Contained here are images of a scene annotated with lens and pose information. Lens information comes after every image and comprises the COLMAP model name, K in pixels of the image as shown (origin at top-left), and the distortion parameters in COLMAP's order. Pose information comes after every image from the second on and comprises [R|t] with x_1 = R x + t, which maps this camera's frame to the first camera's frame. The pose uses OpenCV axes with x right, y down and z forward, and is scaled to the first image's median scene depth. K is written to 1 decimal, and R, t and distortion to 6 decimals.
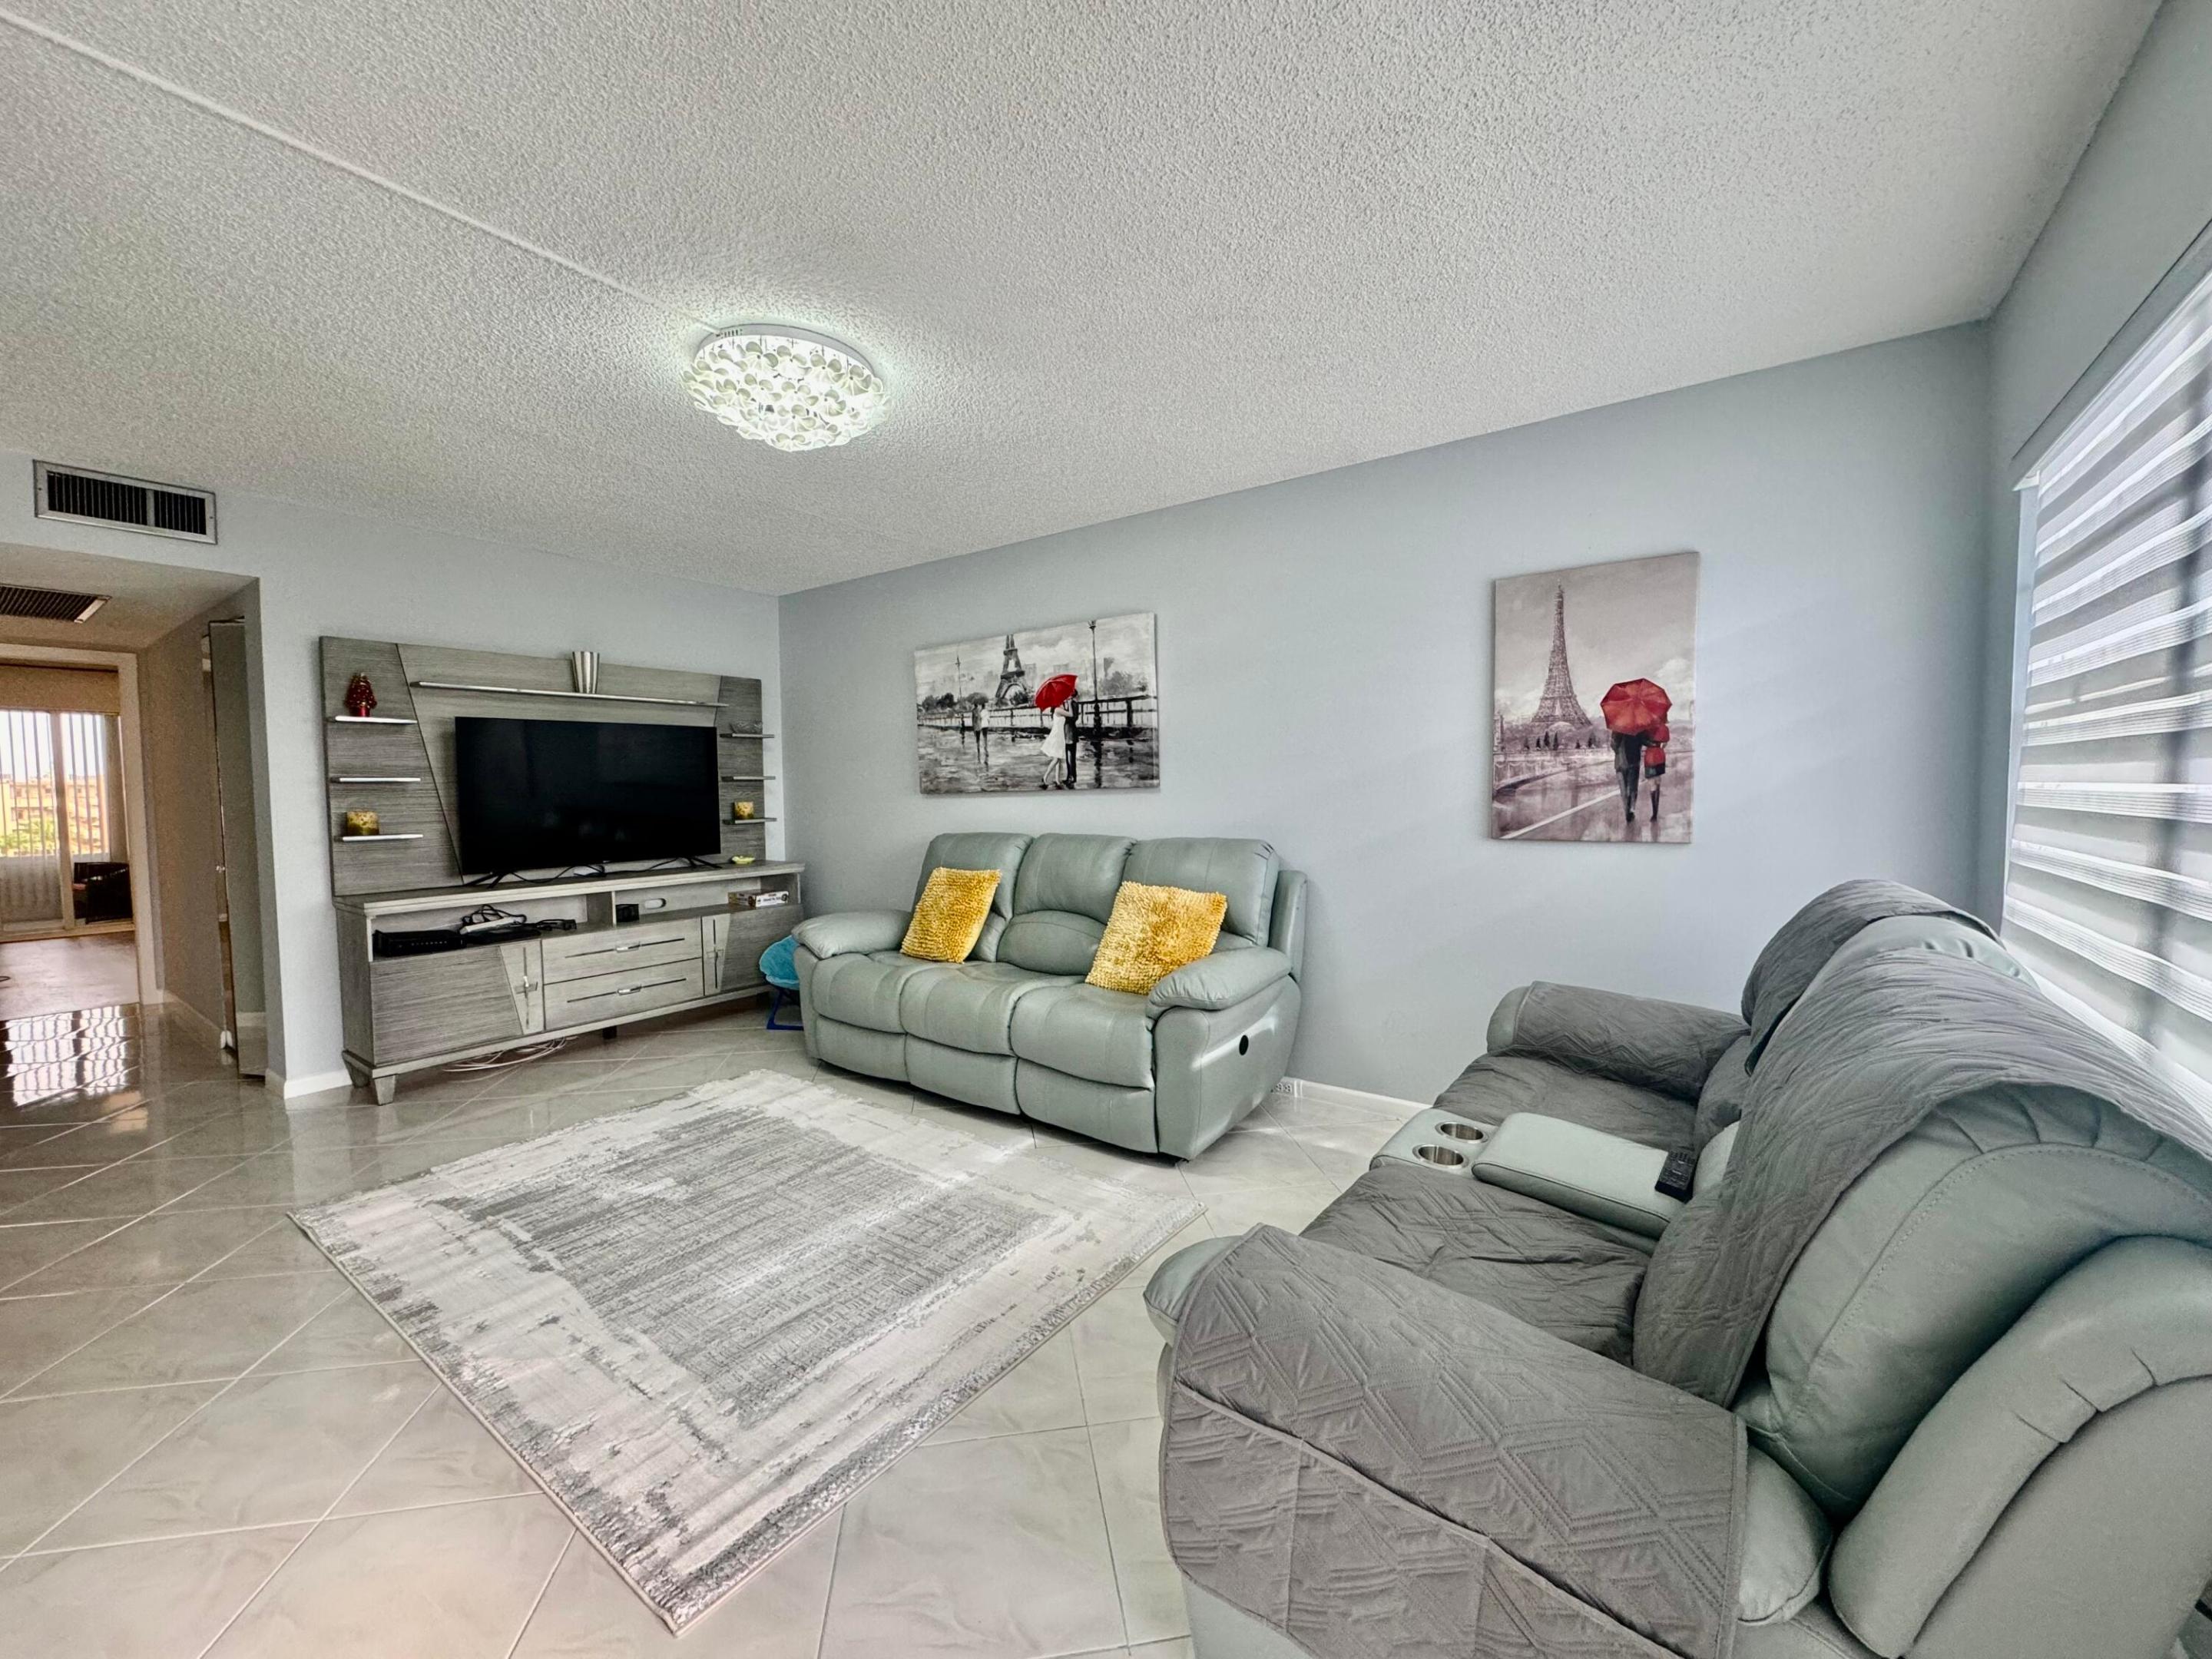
lens RADIAL K [[880.4, 0, 1104.5], [0, 880.4, 828.0], [0, 0, 1]] dist [-0.001707, -0.000301]
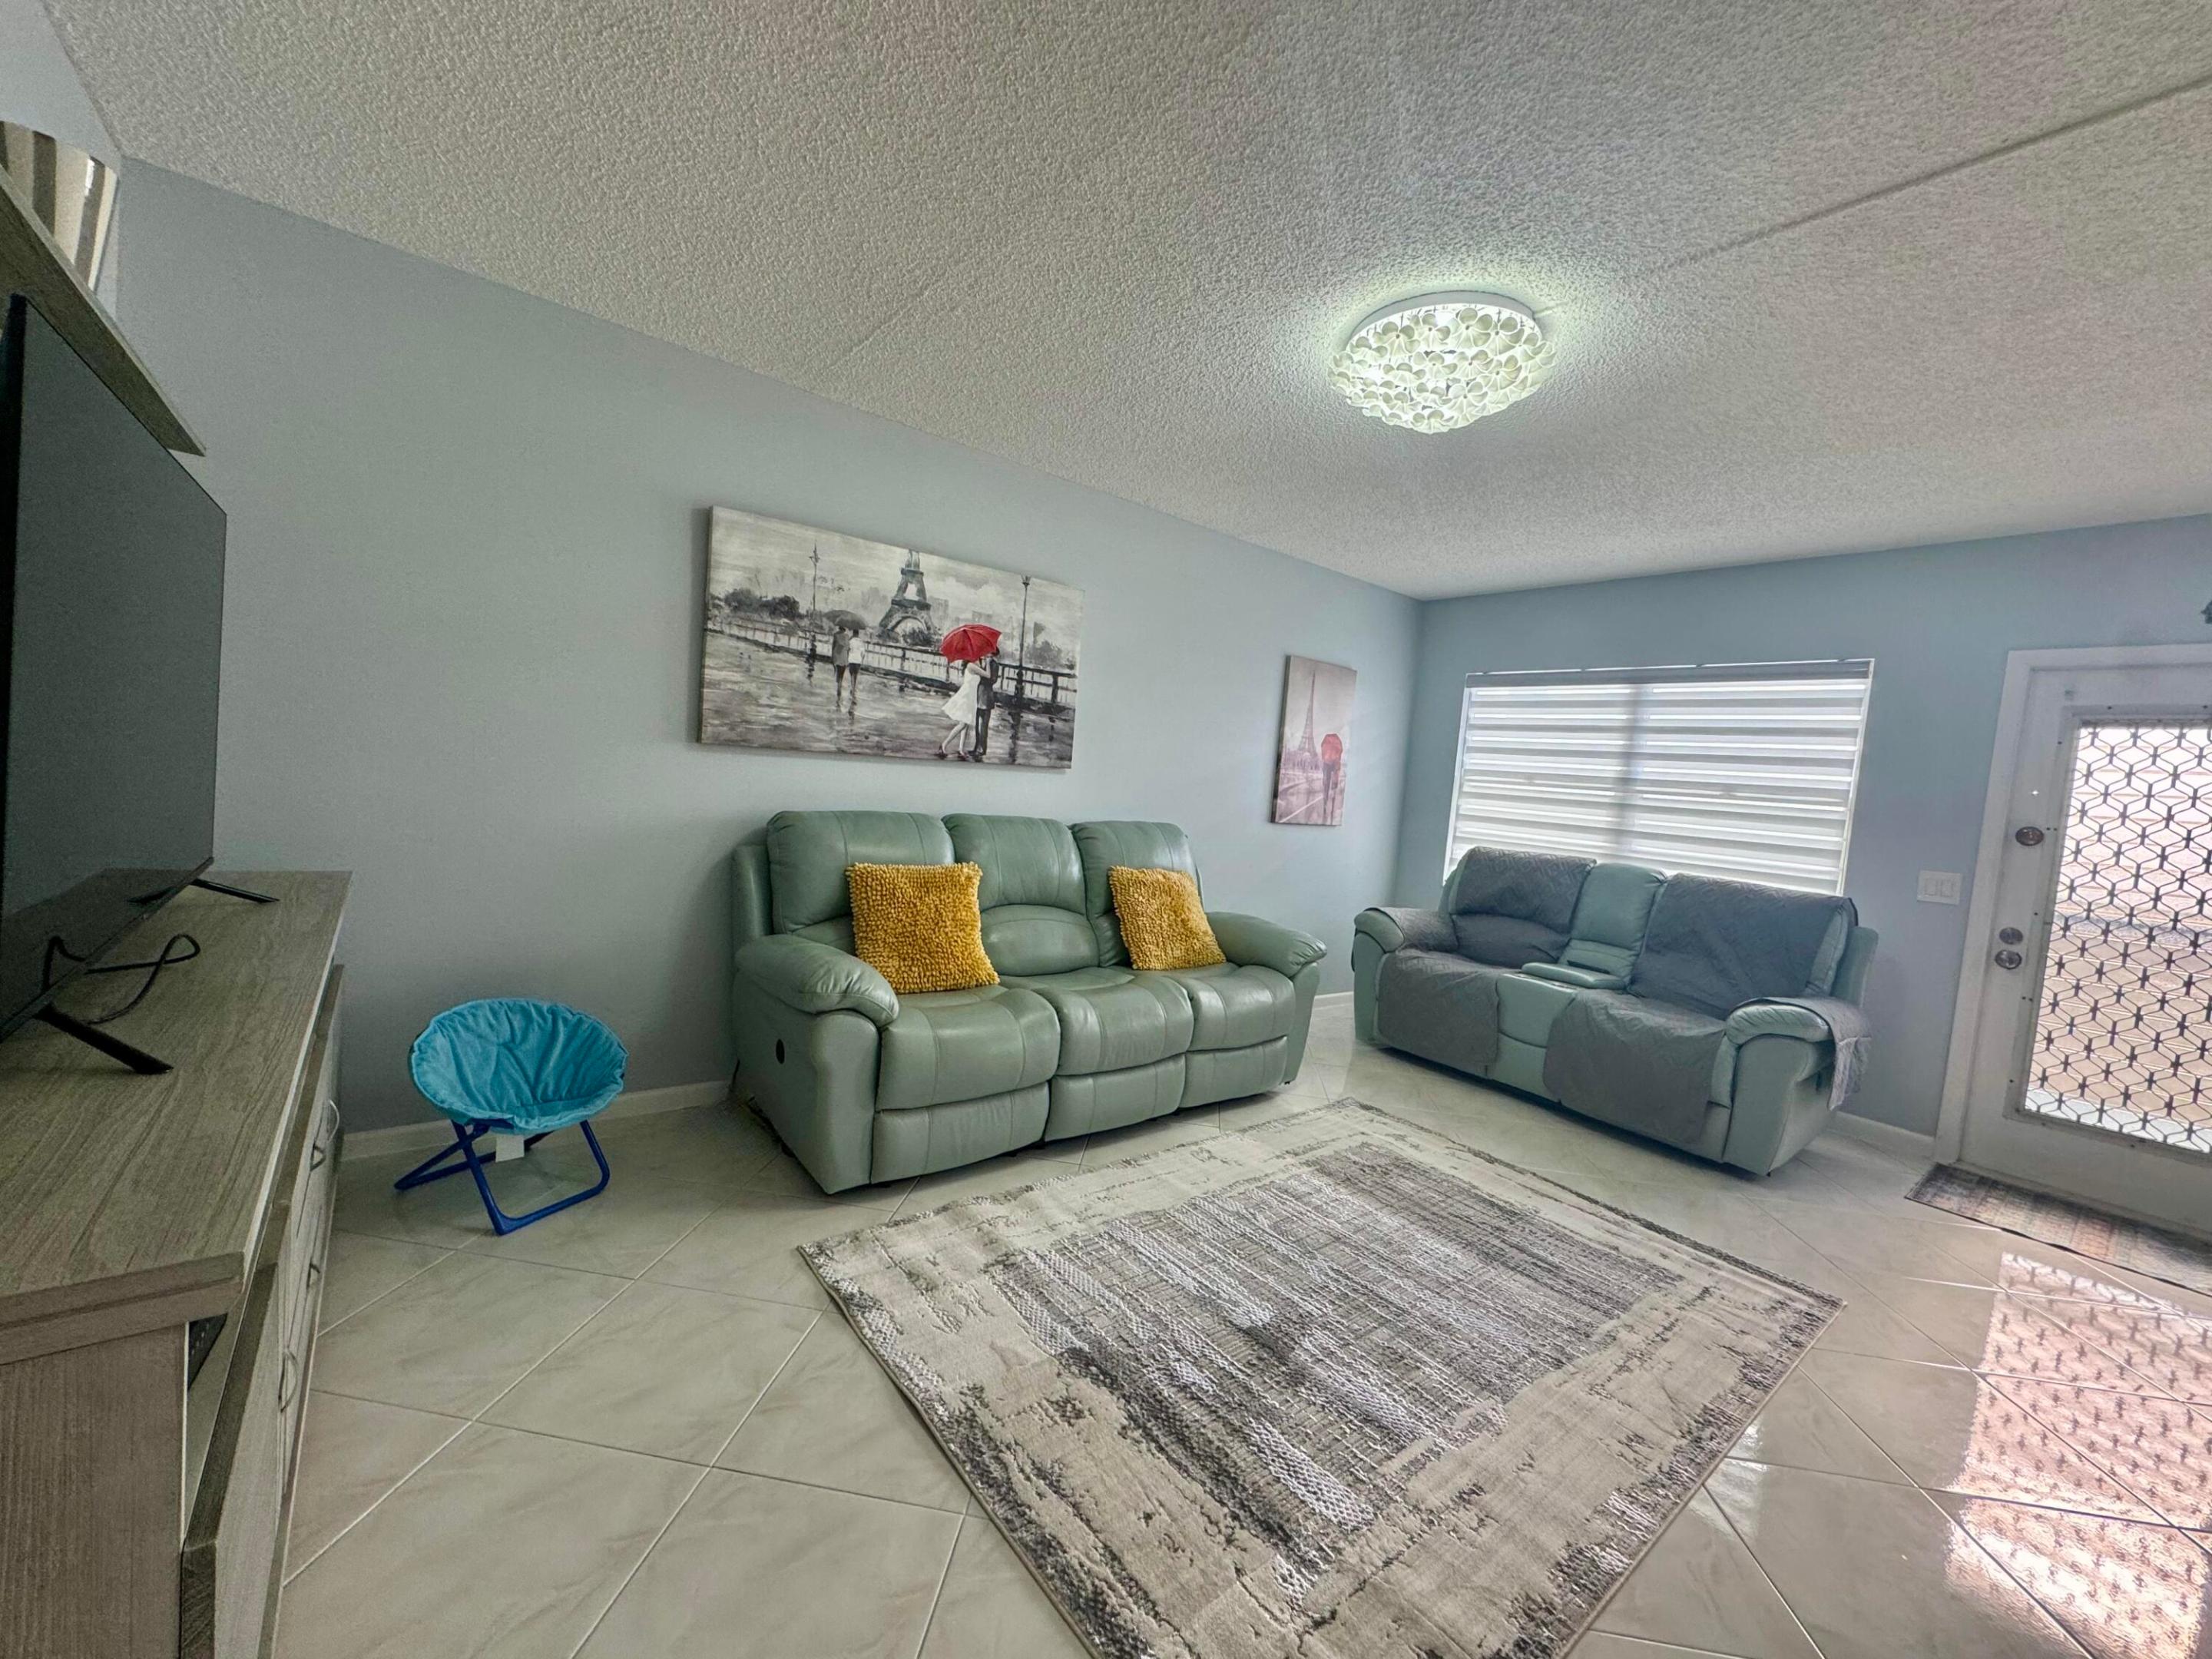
lens RADIAL K [[880.4, 0, 1104.5], [0, 880.4, 828.0], [0, 0, 1]] dist [-0.001707, -0.000301]
pose [[0.256036, -0.028890, 0.966235, -0.842312], [-0.045486, 0.998086, 0.041895, -0.021984], [-0.965596, -0.054677, 0.254232, 0.669673]]
